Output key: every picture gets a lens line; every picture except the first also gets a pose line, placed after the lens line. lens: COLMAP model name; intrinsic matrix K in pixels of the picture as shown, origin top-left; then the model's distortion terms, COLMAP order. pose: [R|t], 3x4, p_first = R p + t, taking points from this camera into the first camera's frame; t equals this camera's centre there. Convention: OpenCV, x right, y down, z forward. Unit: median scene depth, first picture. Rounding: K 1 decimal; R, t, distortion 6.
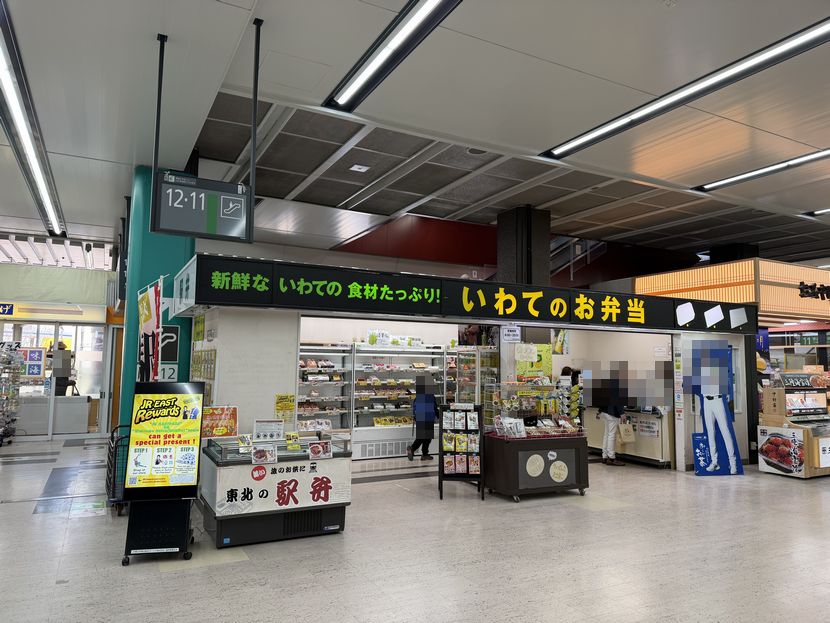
lens RADIAL K [[582.5, 0, 417.5], [0, 582.5, 308.9], [0, 0, 1]] dist [0.076825, -0.098911]
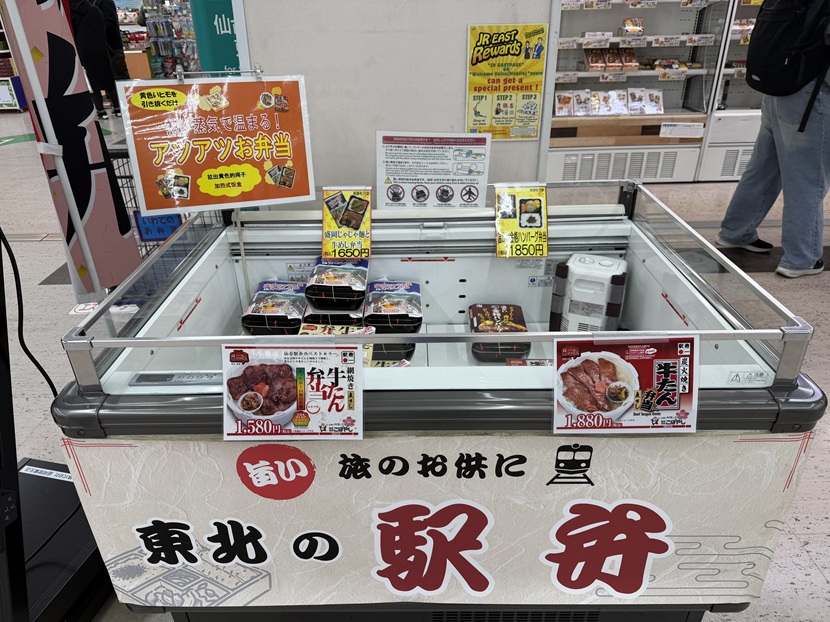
lens RADIAL K [[582.5, 0, 417.5], [0, 582.5, 308.4], [0, 0, 1]] dist [0.076825, -0.098911]
pose [[0.881212, 0.195458, -0.430419, -0.150336], [0.072638, 0.843715, 0.531854, 0.130698], [0.467106, -0.499941, 0.729295, 0.863726]]
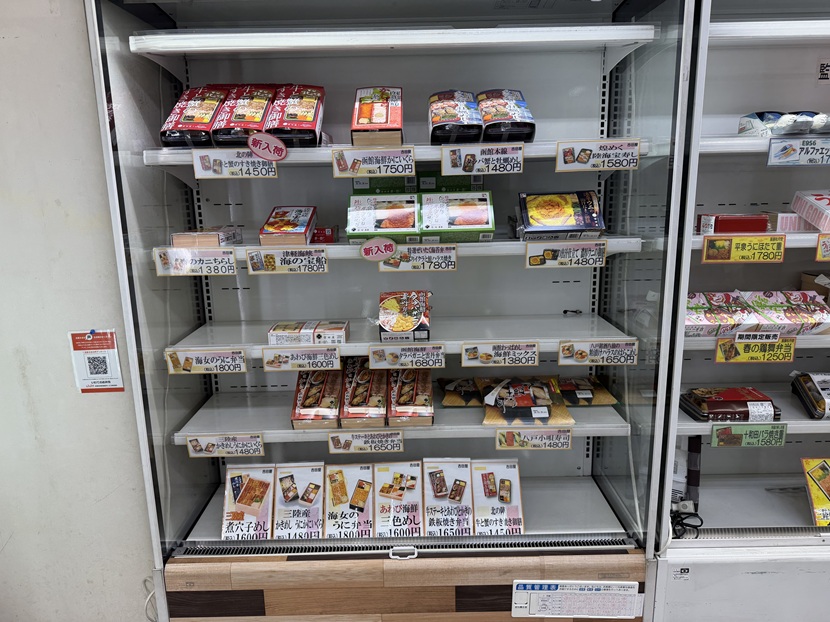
lens RADIAL K [[594.2, 0, 415.0], [0, 594.2, 311.0], [0, 0, 1]] dist [0.186813, -0.332833]
pose [[0.880913, 0.070667, -0.467972, -0.170370], [0.072317, 0.957081, 0.280655, 0.170079], [0.467720, -0.281075, 0.837995, 1.493348]]
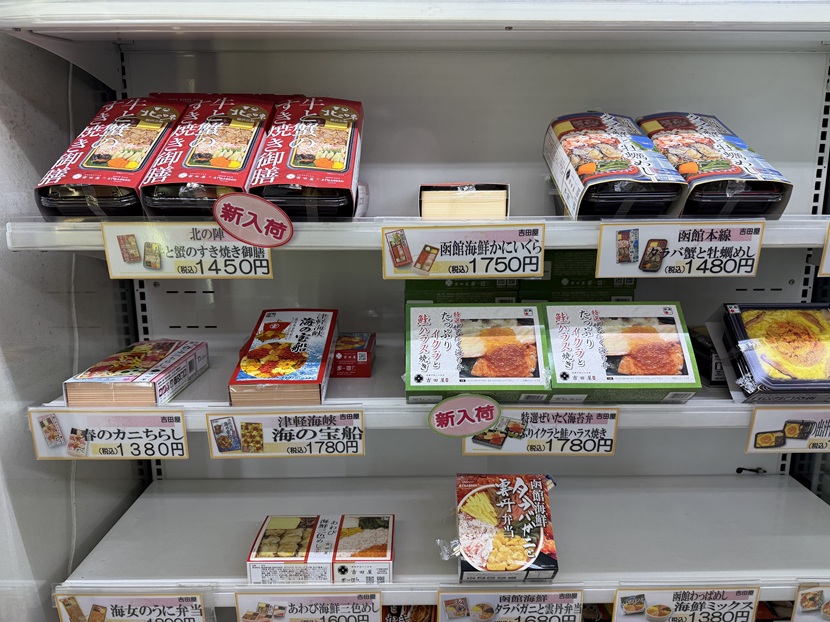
lens RADIAL K [[582.5, 0, 417.5], [0, 582.5, 308.4], [0, 0, 1]] dist [0.076825, -0.098911]
pose [[0.886766, 0.081421, -0.454991, -0.258586], [0.052337, 0.960345, 0.273858, 0.157233], [0.459246, -0.266661, 0.847340, 1.600660]]
